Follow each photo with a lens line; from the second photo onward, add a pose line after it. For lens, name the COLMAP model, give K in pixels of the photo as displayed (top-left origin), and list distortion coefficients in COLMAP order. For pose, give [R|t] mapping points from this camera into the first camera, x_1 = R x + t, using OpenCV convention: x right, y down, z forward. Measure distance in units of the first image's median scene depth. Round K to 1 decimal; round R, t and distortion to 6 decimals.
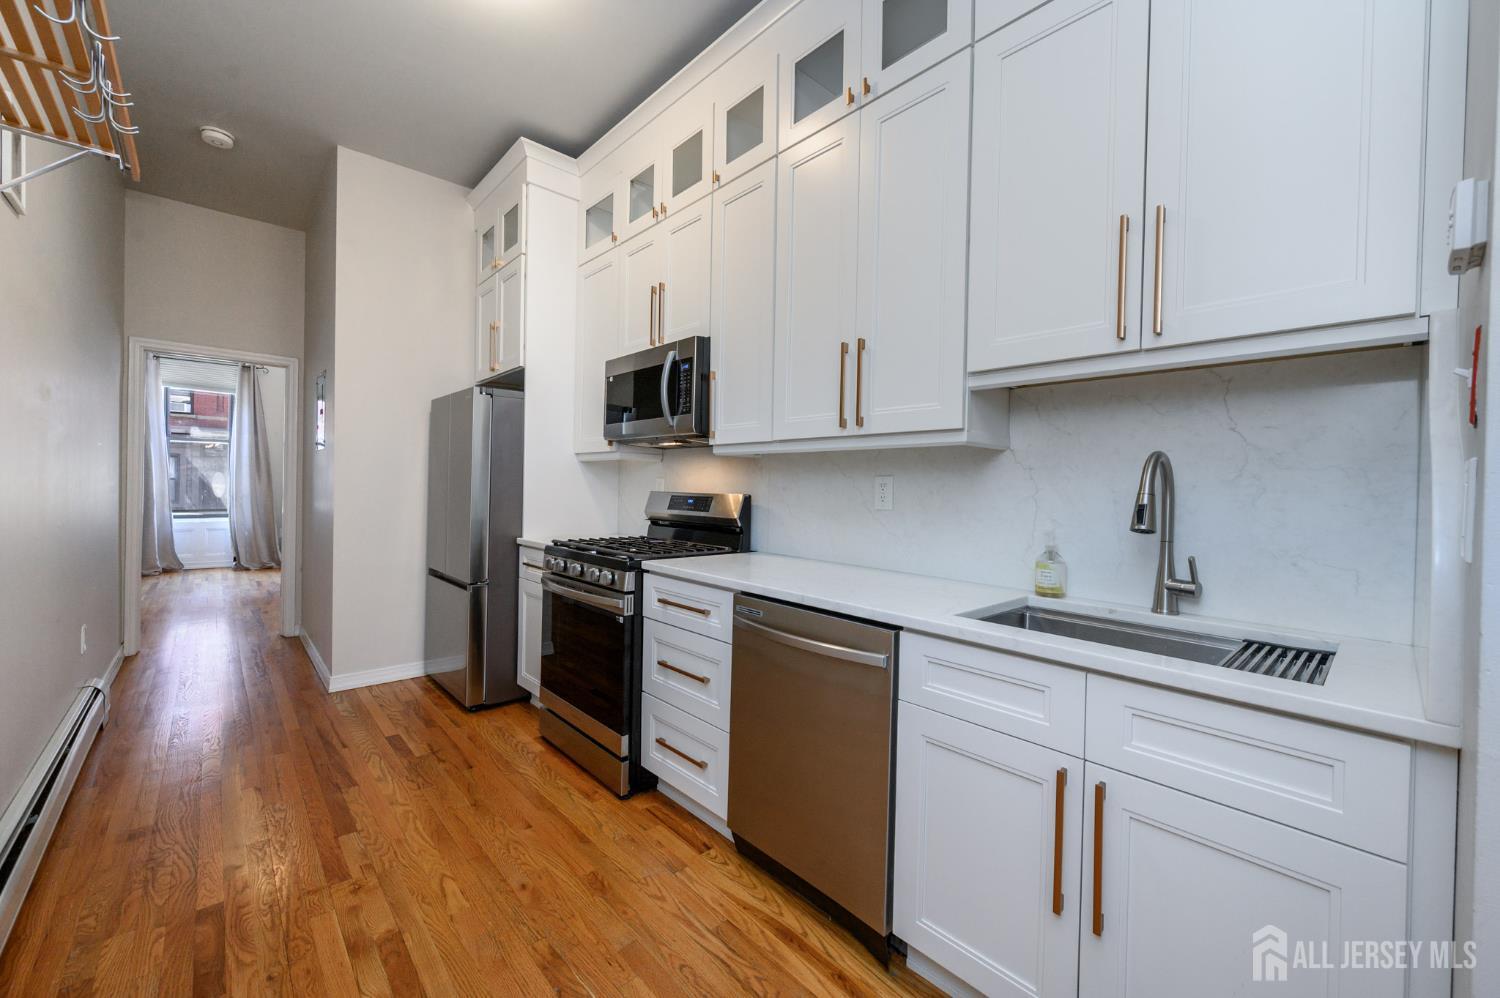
lens RADIAL K [[596.0, 0, 743.1], [0, 596.0, 494.0], [0, 0, 1]] dist [-0.004569, -0.001042]
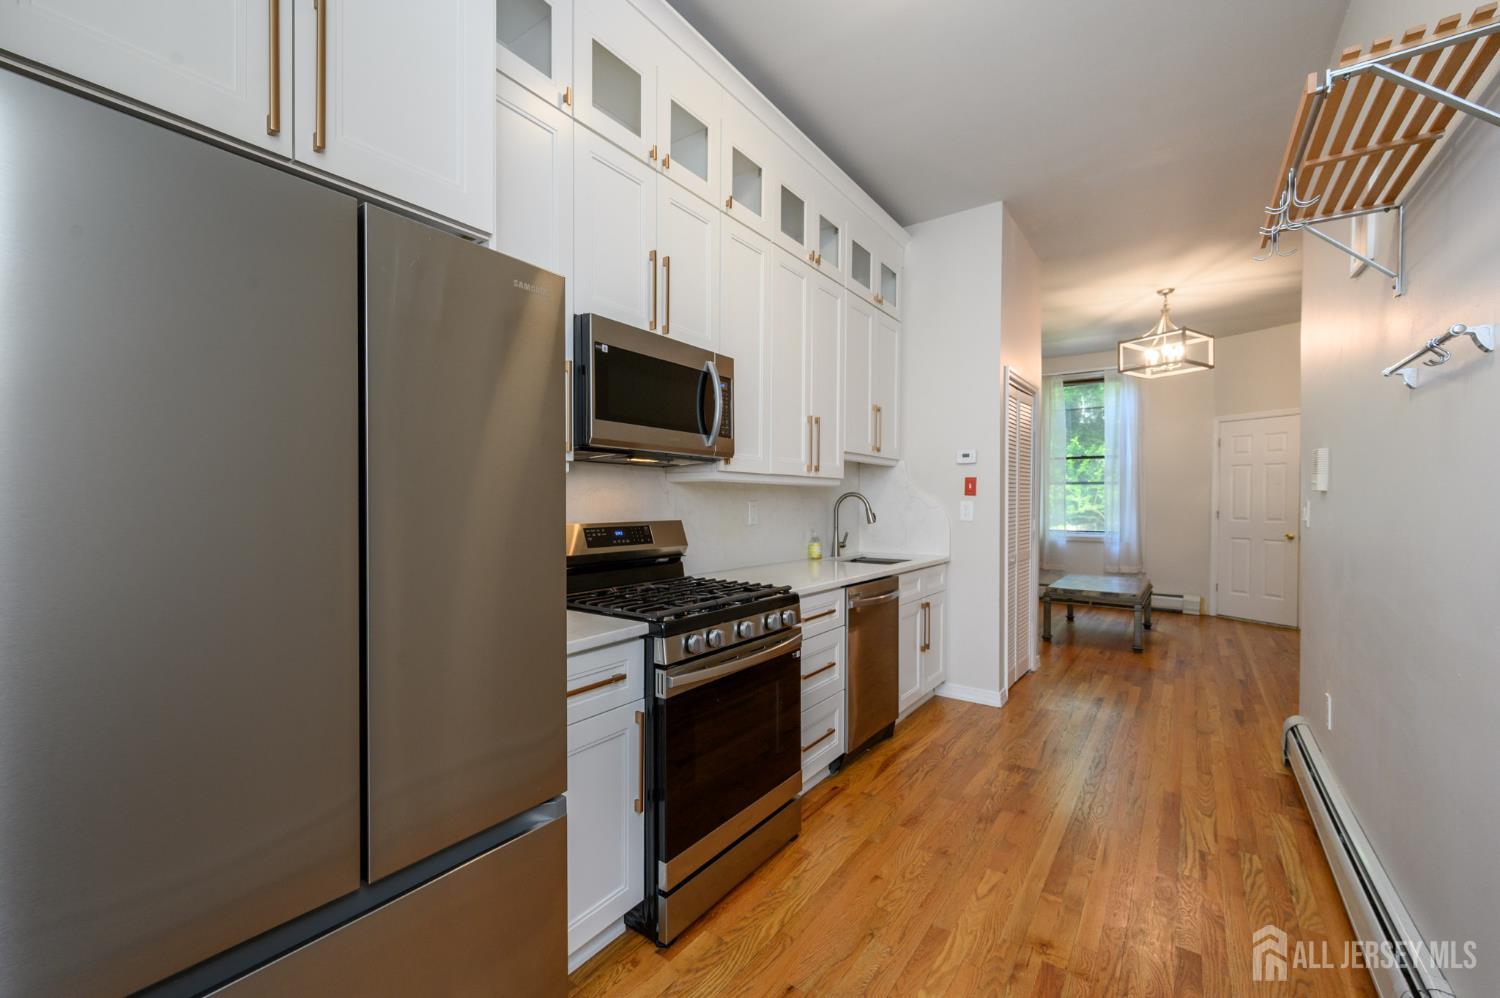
lens RADIAL K [[596.0, 0, 744.4], [0, 596.0, 507.5], [0, 0, 1]] dist [-0.004569, -0.001042]
pose [[-0.198355, -0.032017, 0.979607, -1.160901], [0.003257, 0.999439, 0.033325, -0.061666], [-0.980125, 0.009801, -0.198140, 1.310226]]
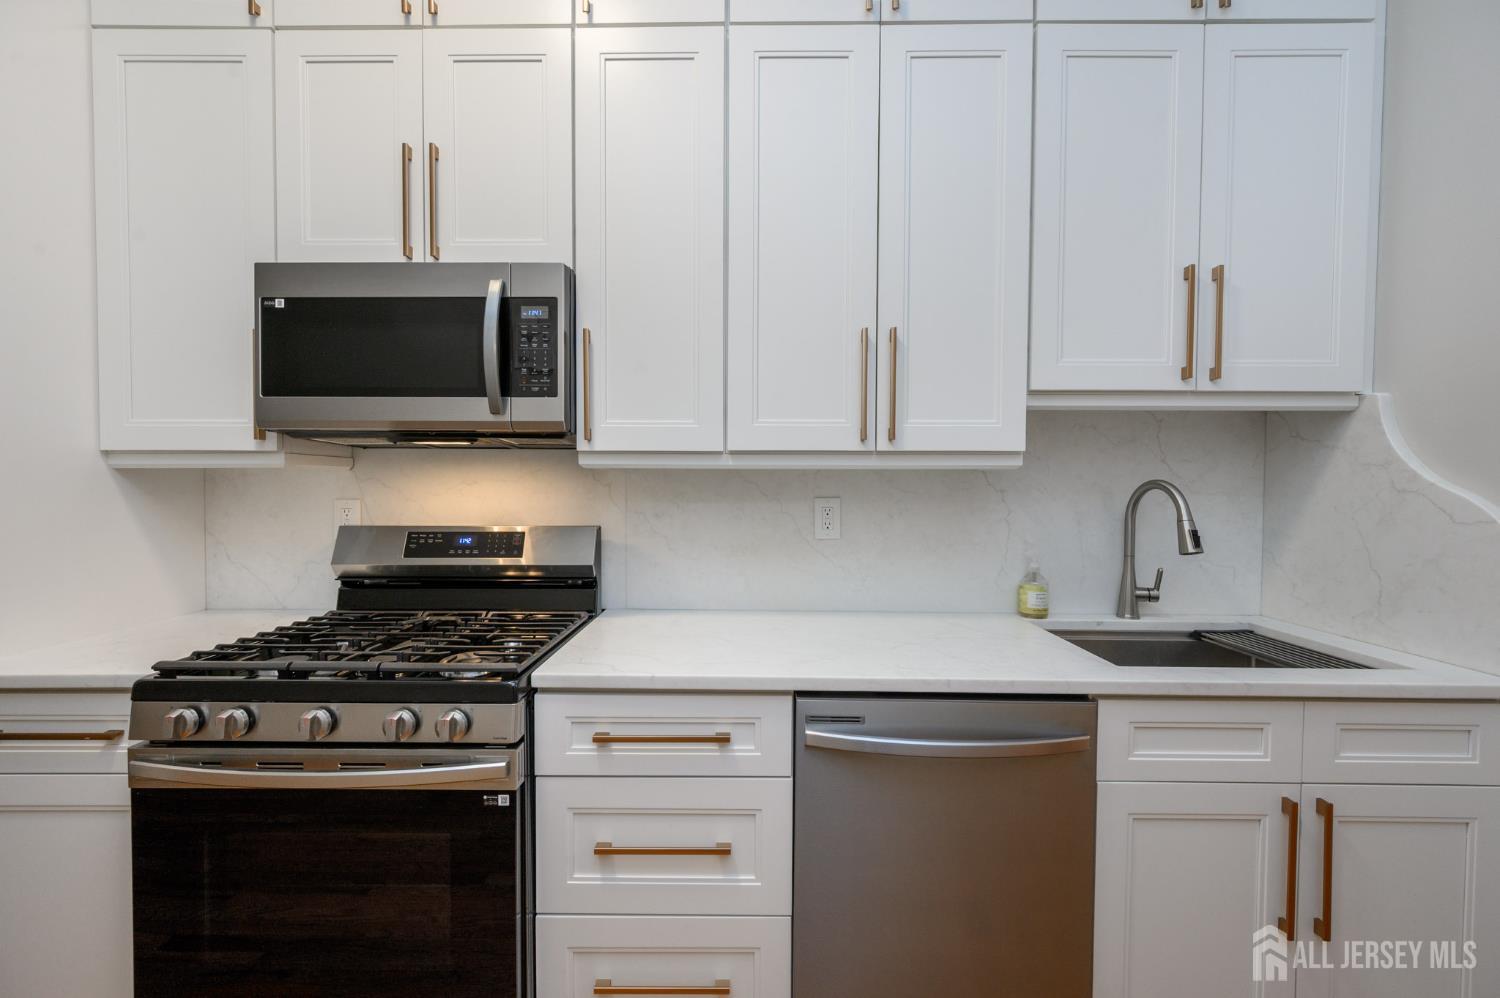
lens RADIAL K [[596.0, 0, 765.7], [0, 596.0, 501.5], [0, 0, 1]] dist [-0.004569, -0.001042]
pose [[0.674140, -0.035697, 0.737740, -0.423052], [0.019525, 0.999344, 0.030513, -0.051935], [-0.738345, -0.006166, 0.674395, 0.509973]]
